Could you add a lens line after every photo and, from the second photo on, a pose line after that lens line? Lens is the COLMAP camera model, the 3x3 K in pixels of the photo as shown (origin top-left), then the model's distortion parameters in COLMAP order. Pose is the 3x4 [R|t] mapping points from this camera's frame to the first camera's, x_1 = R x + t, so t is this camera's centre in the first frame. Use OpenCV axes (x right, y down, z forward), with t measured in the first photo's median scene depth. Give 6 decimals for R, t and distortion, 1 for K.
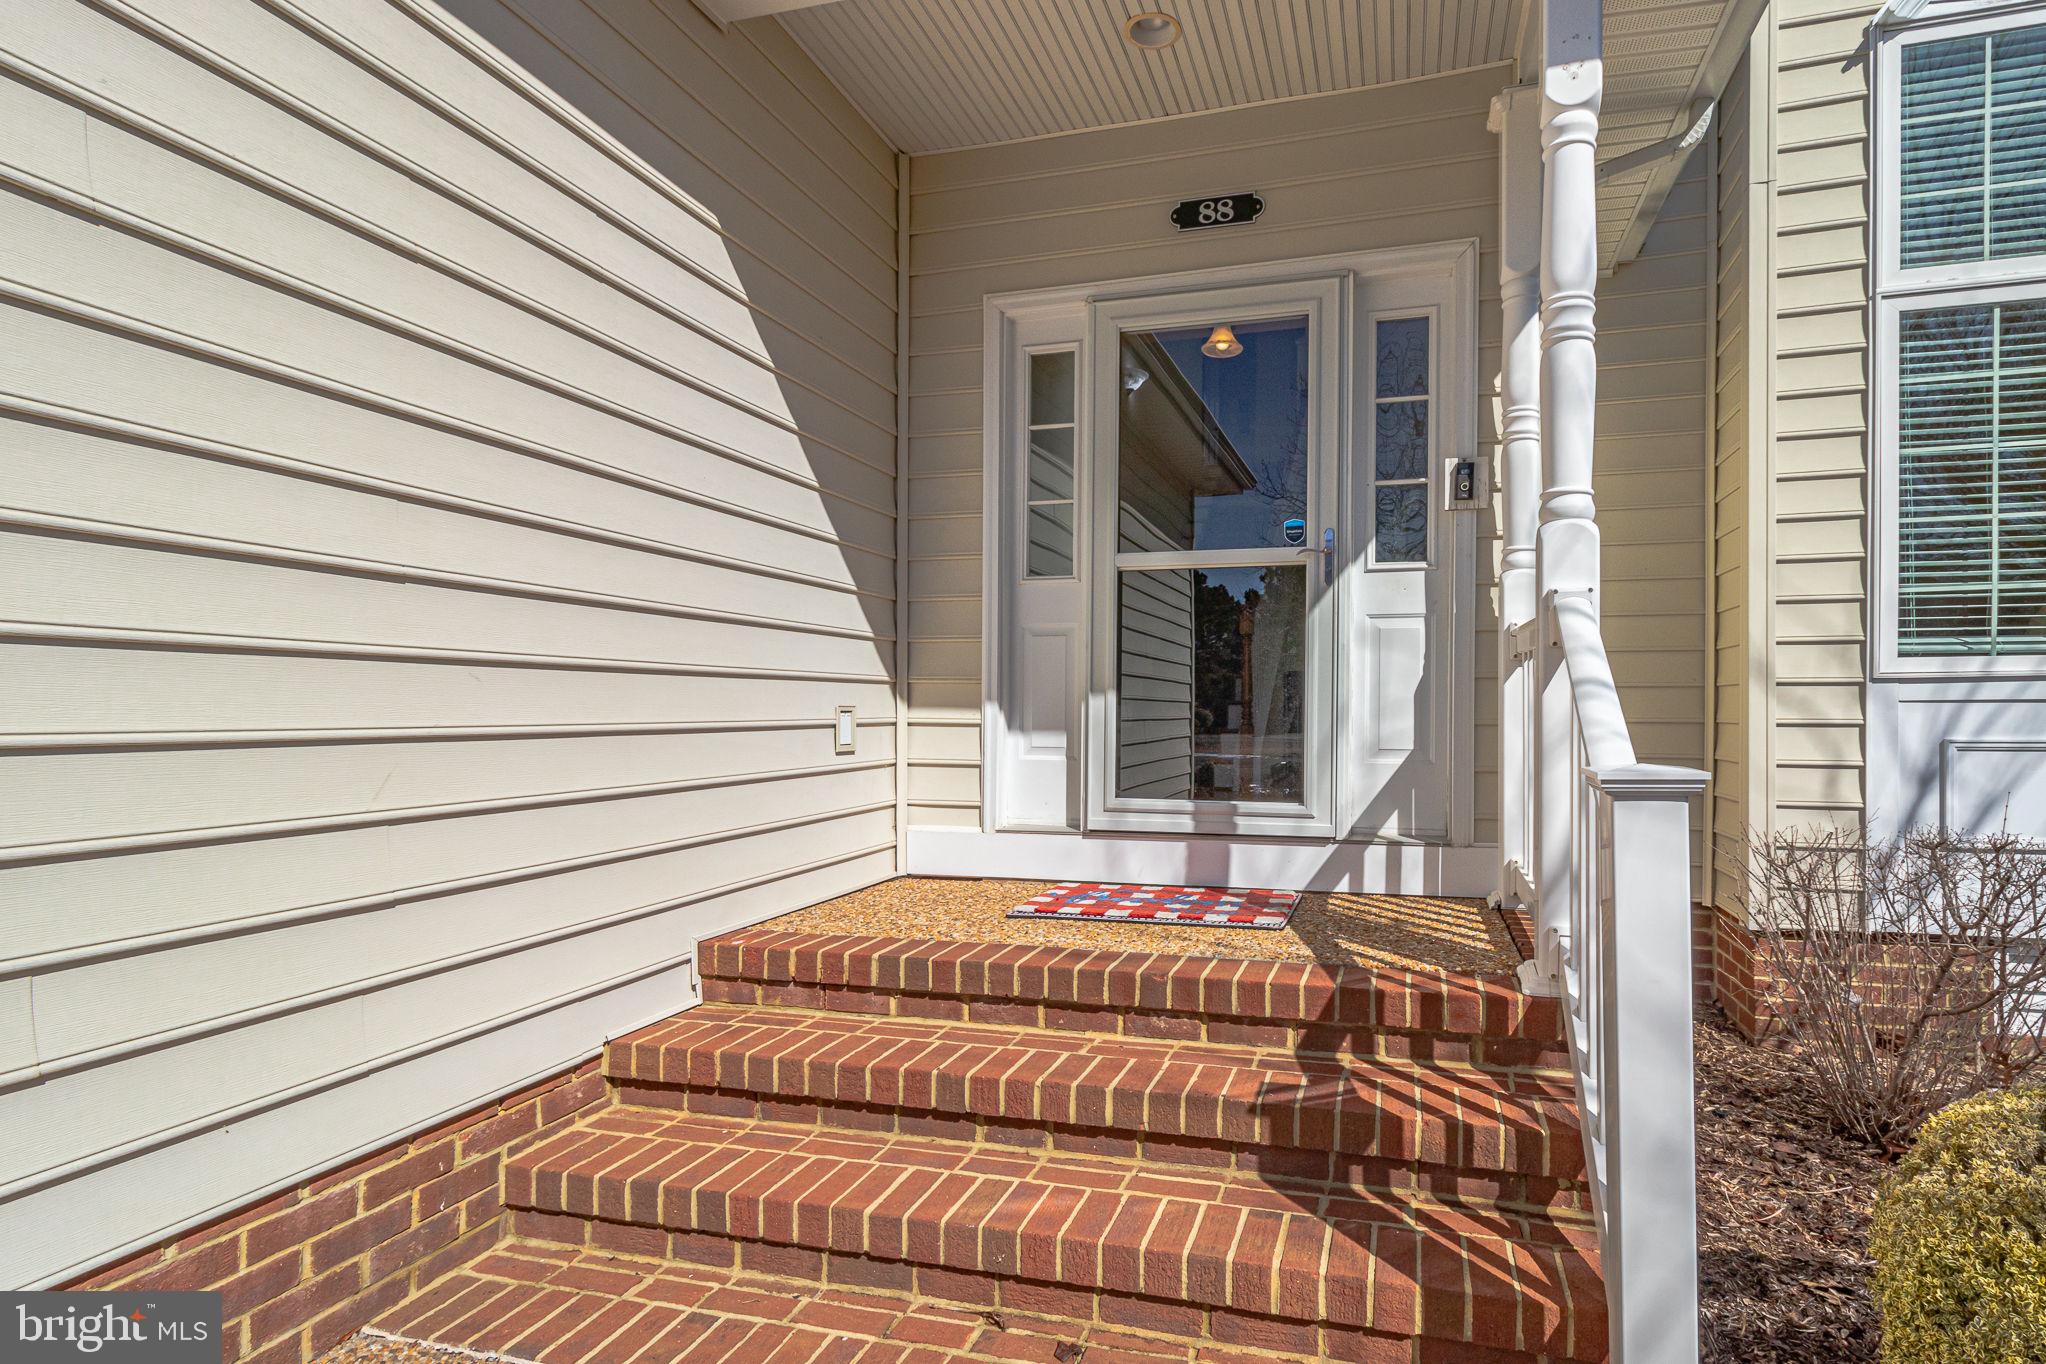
lens RADIAL K [[1037.5, 0, 1126.9], [0, 1037.5, 722.3], [0, 0, 1]] dist [-0.002017, 0.000238]
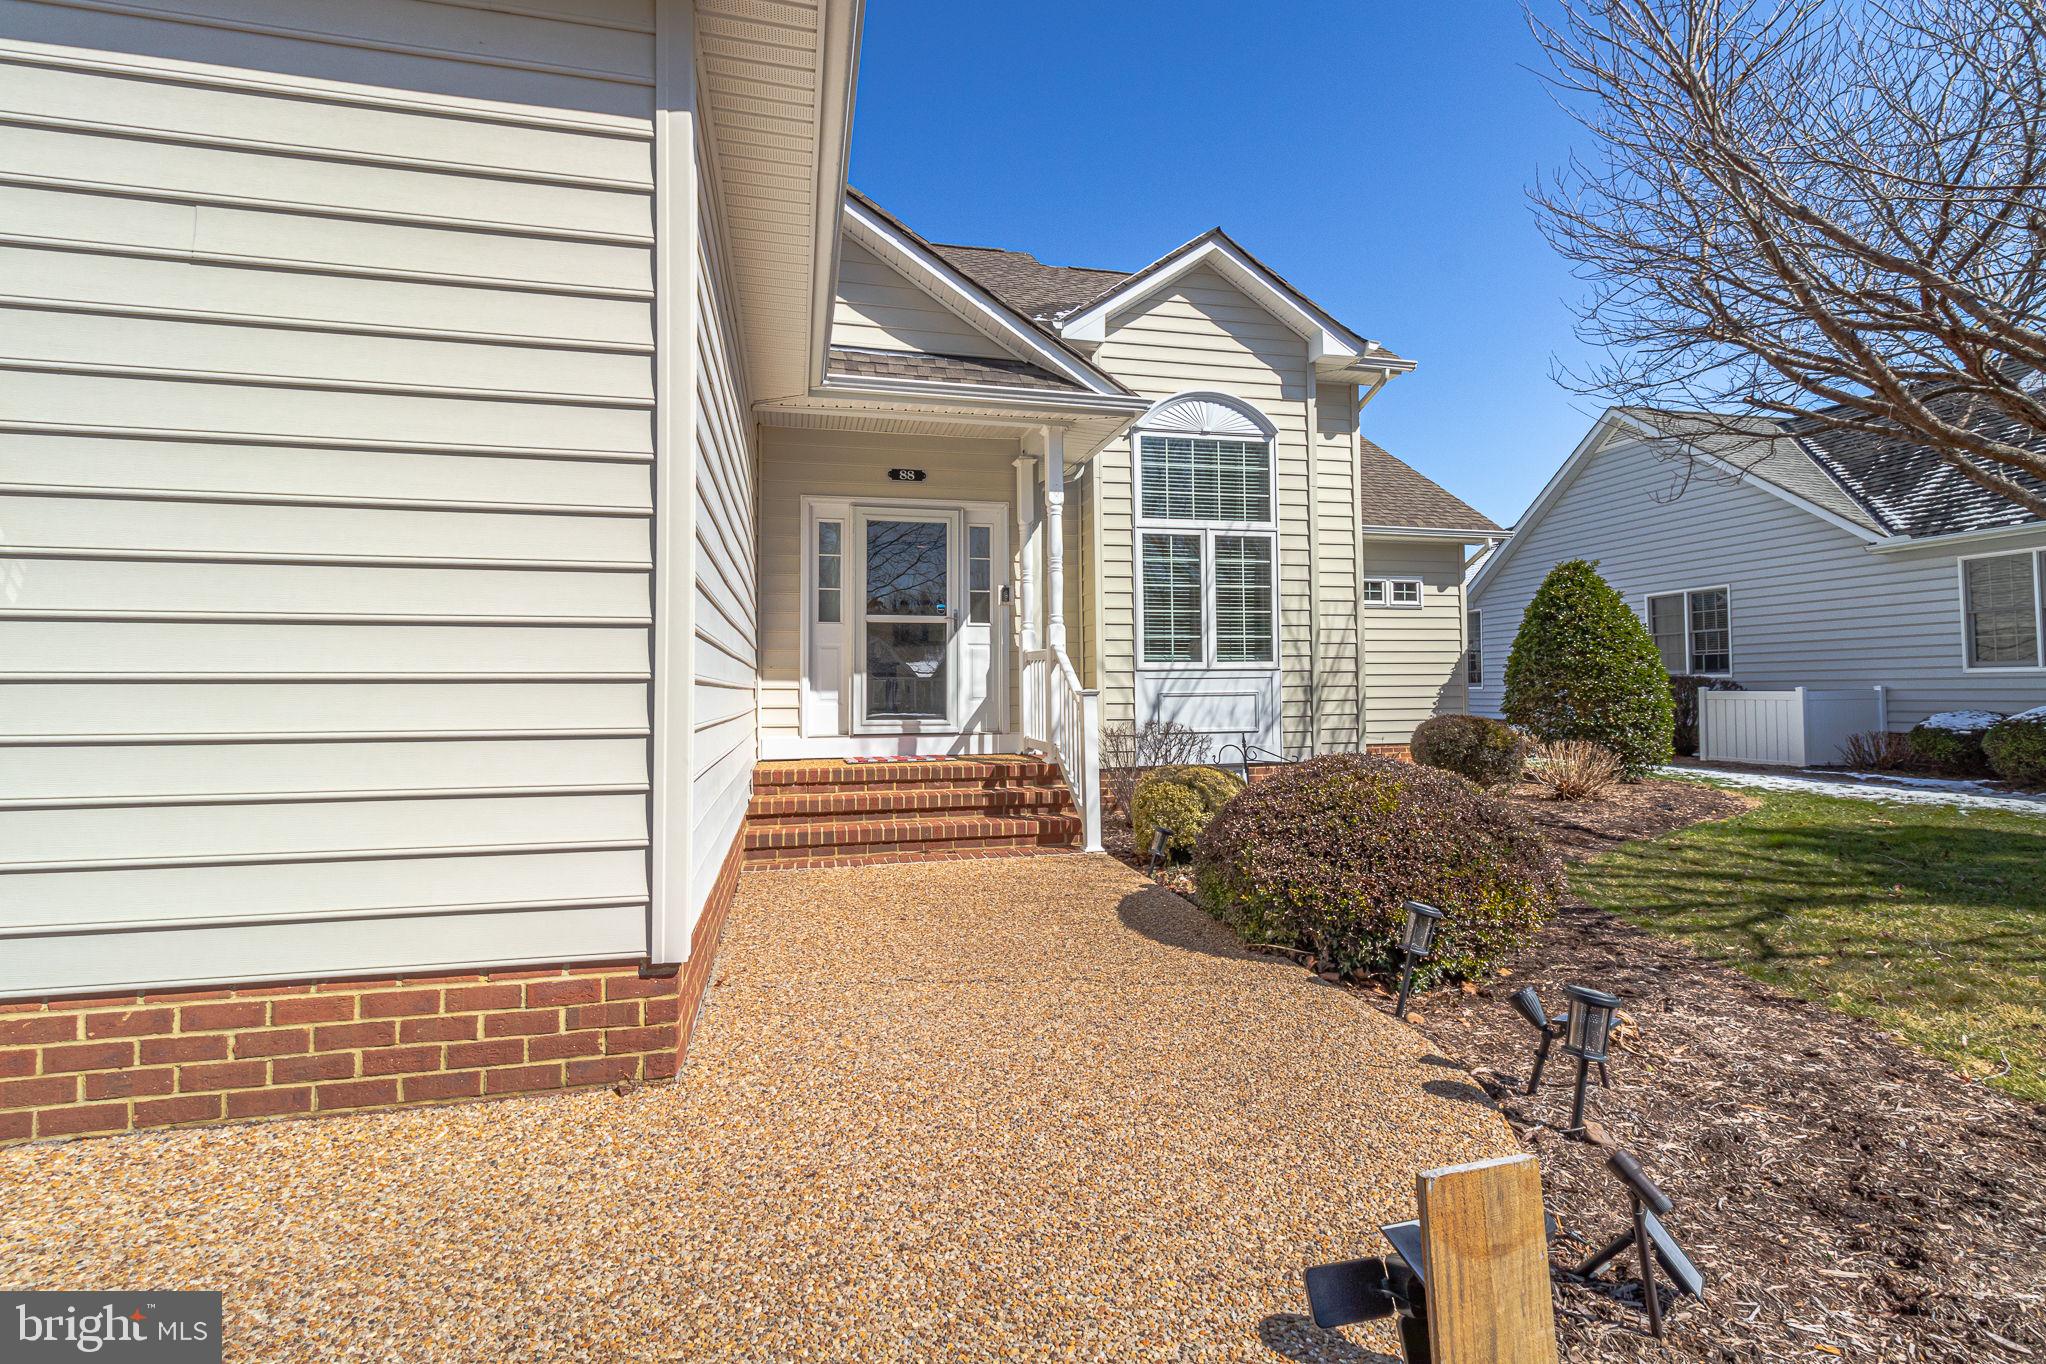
lens RADIAL K [[963.5, 0, 1034.0], [0, 963.5, 646.2], [0, 0, 1]] dist [-0.001515, 0.000215]
pose [[0.878503, 0.015849, 0.477474, -0.737693], [0.014736, 0.998075, -0.060241, 0.045042], [-0.477510, 0.059958, 0.876578, -1.111078]]
